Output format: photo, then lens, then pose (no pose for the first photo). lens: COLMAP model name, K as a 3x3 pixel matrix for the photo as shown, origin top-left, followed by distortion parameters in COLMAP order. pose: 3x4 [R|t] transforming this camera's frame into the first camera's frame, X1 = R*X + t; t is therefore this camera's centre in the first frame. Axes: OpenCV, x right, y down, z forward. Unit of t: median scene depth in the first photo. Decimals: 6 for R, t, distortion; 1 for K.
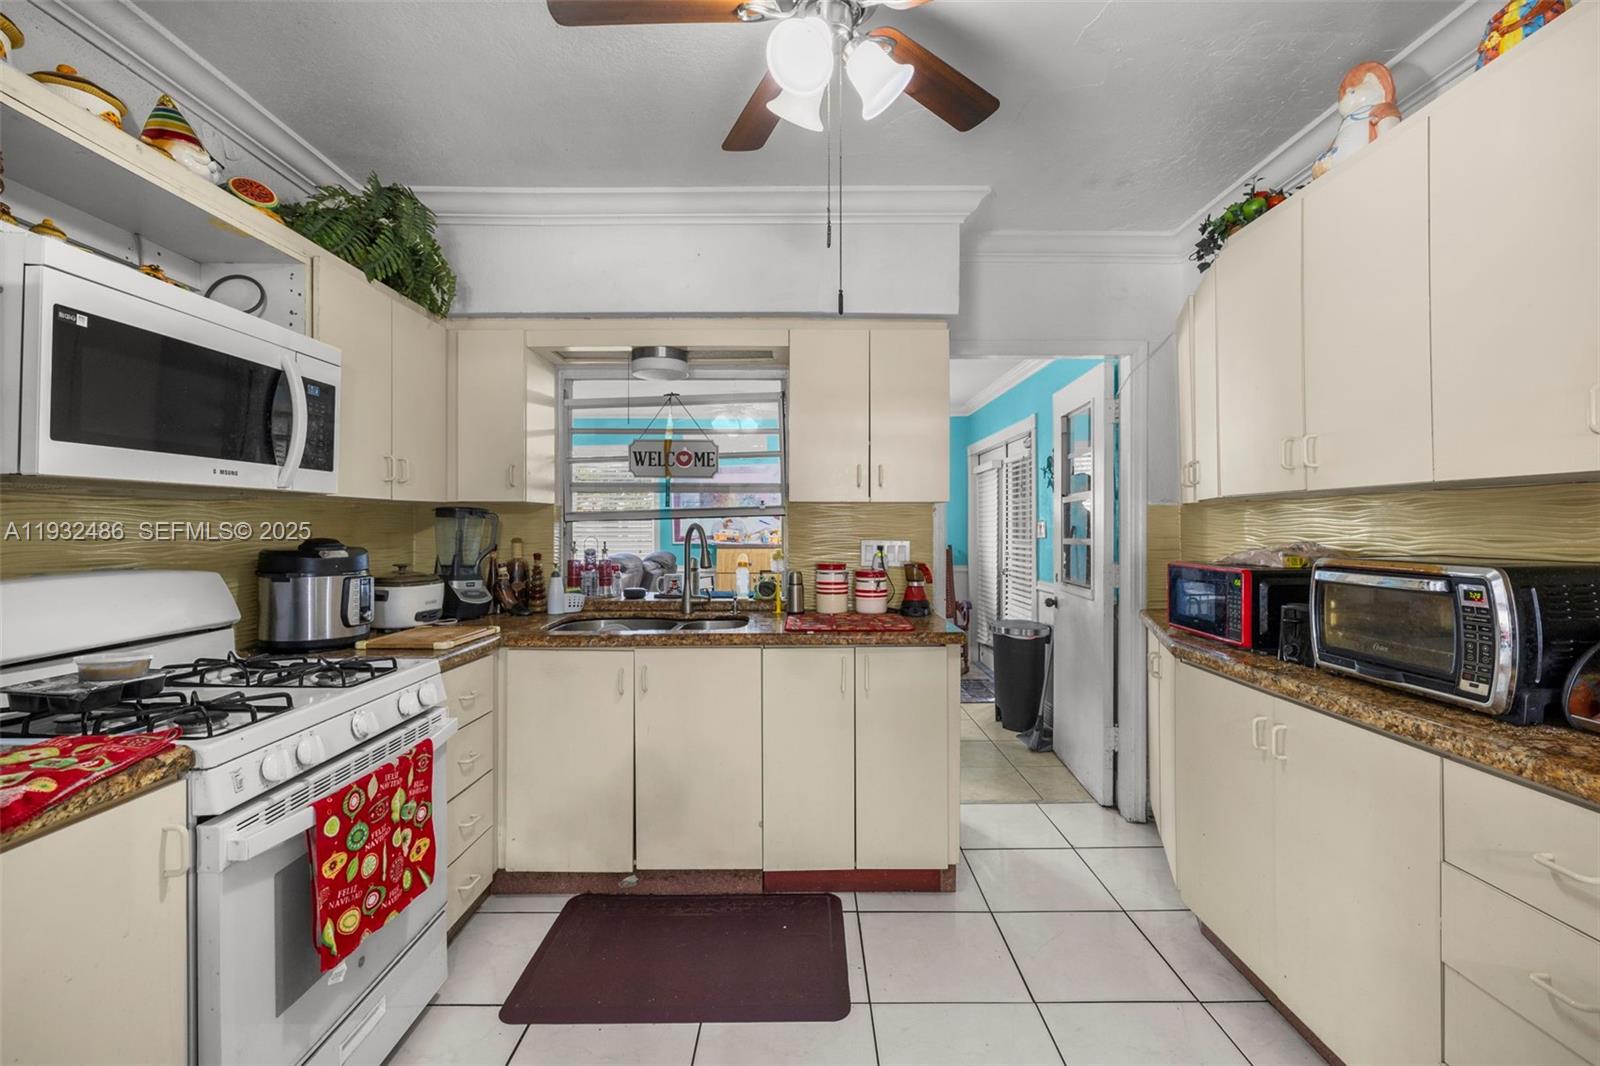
lens RADIAL K [[716.6, 0, 800.2], [0, 716.6, 526.7], [0, 0, 1]] dist [-0.008214, 0.000501]
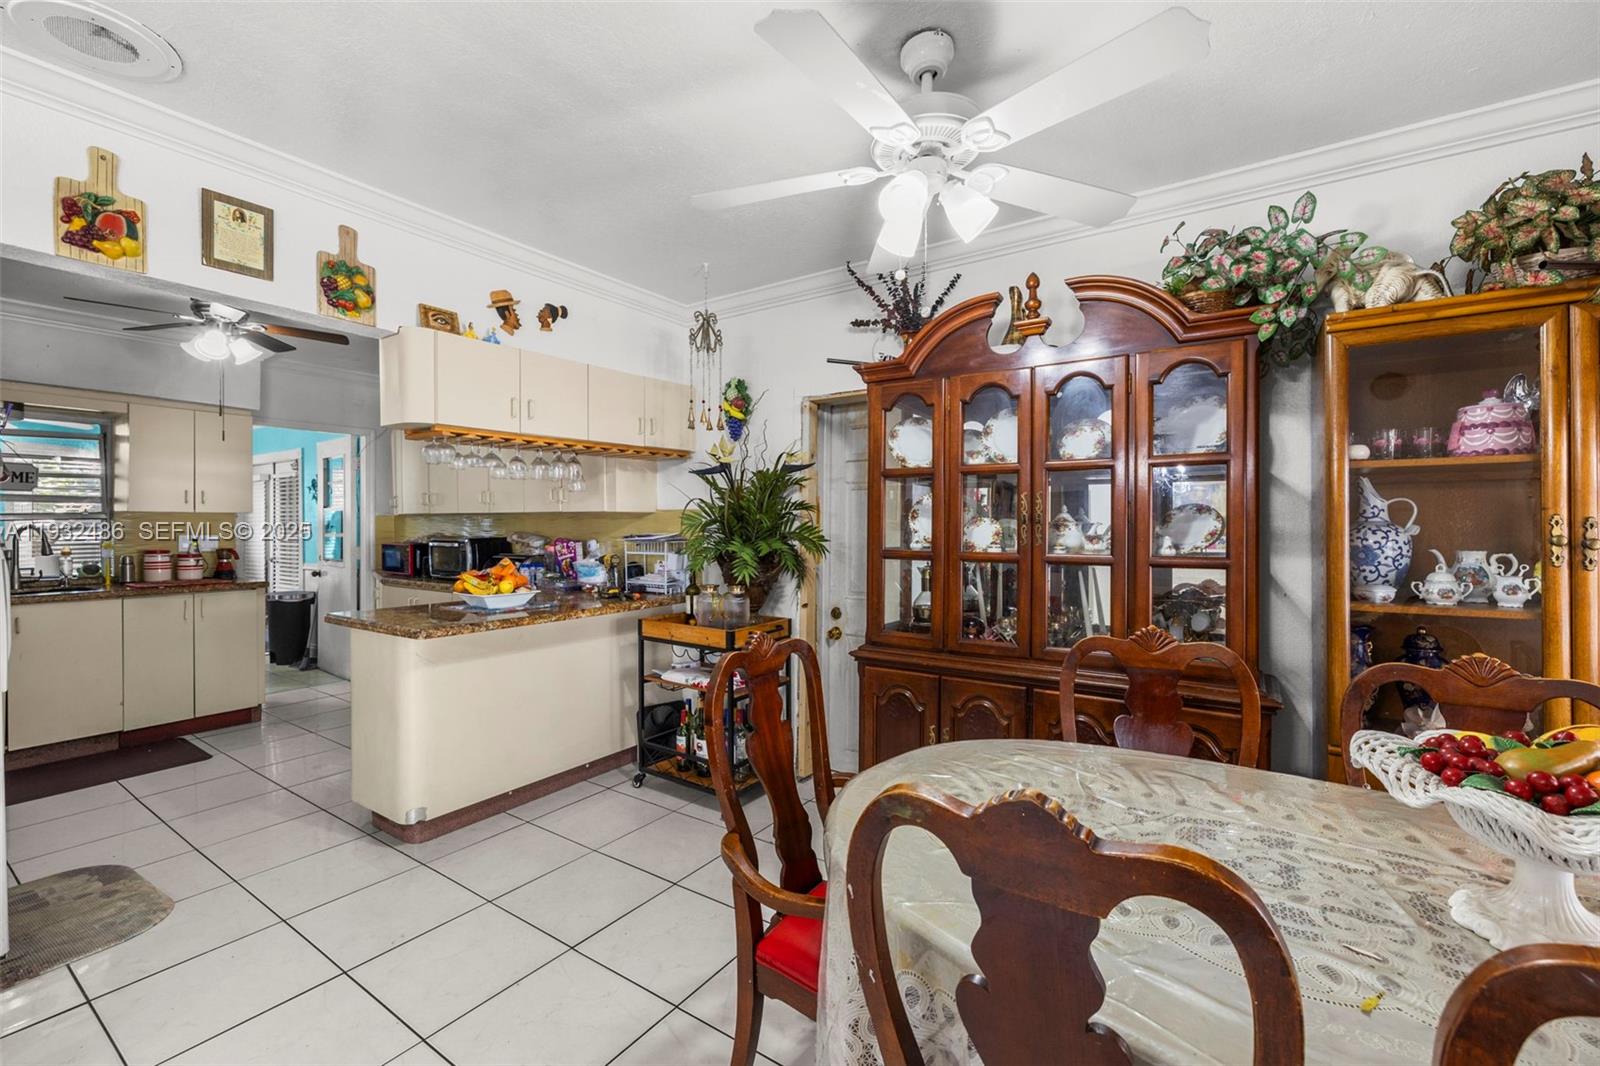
lens RADIAL K [[674.0, 0, 804.3], [0, 674.0, 530.9], [0, 0, 1]] dist [-0.000026, -0.000027]
pose [[0.560656, -0.006881, 0.828020, -0.414459], [-0.001706, 0.999954, 0.009465, -0.008039], [-0.828047, -0.006719, 0.560618, -1.089269]]
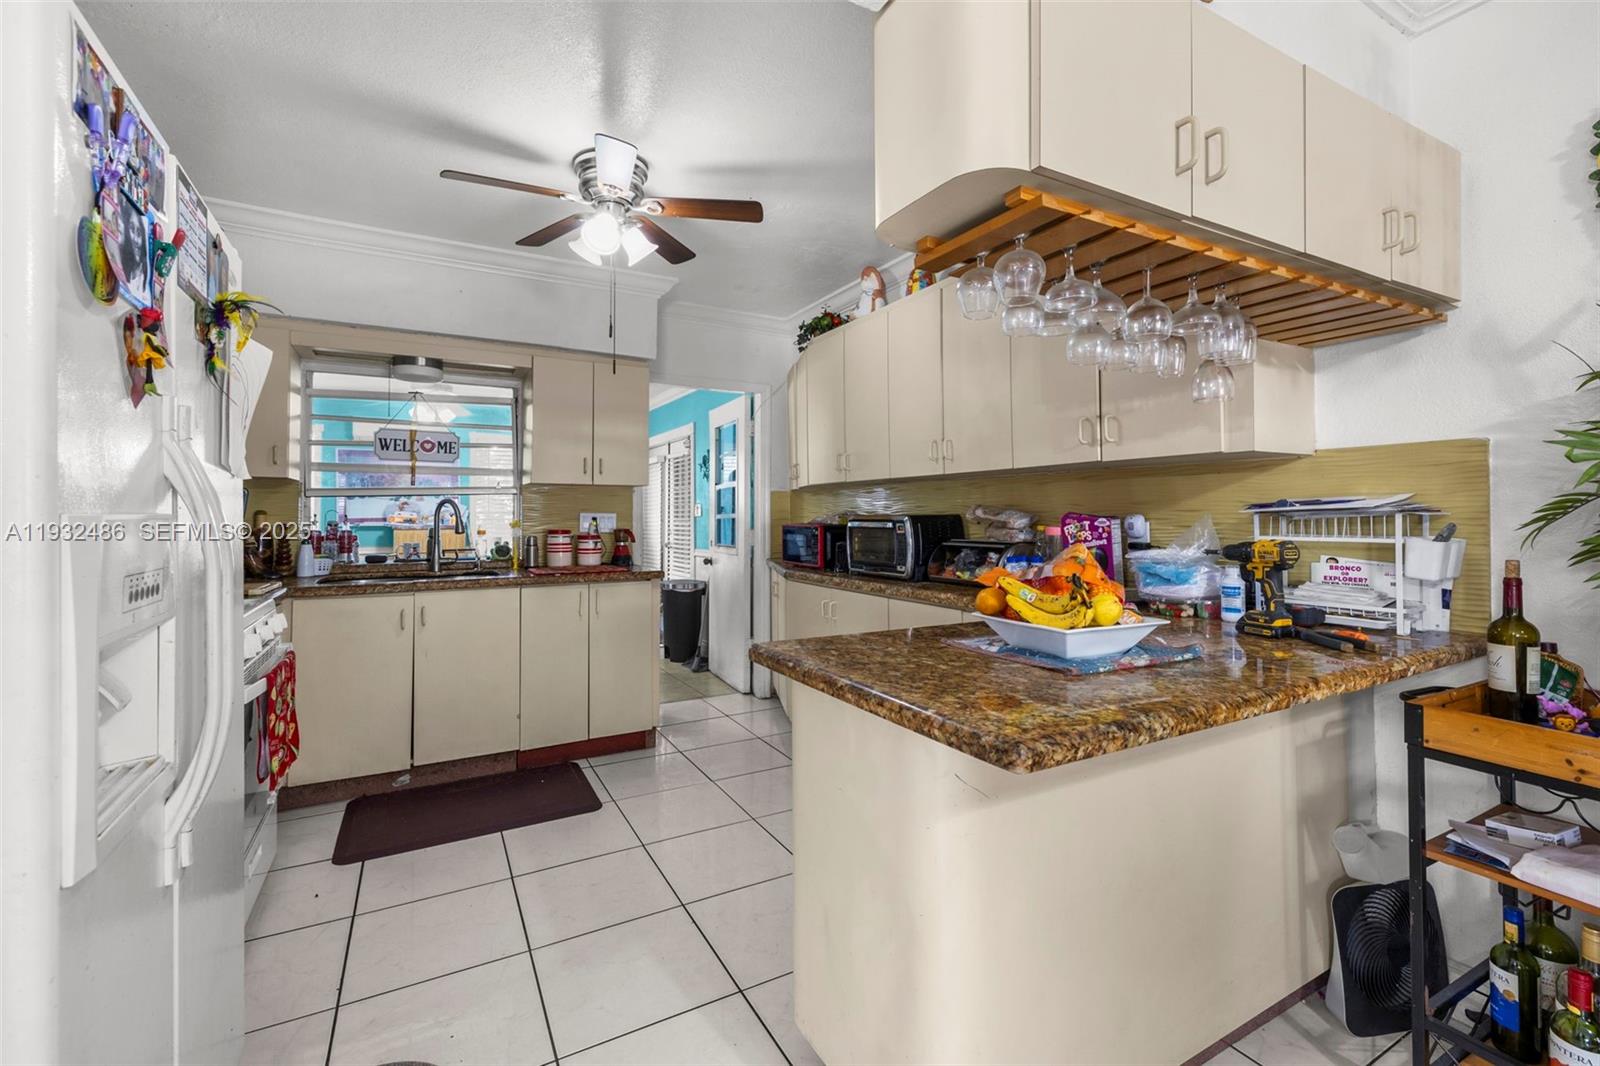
lens RADIAL K [[697.6, 0, 810.3], [0, 697.6, 516.0], [0, 0, 1]] dist [-0.002051, -0.000242]
pose [[0.872301, -0.000240, 0.488969, -0.198399], [0.000806, 0.999999, -0.000947, 0.028832], [-0.488969, 0.001220, 0.872301, -0.398951]]
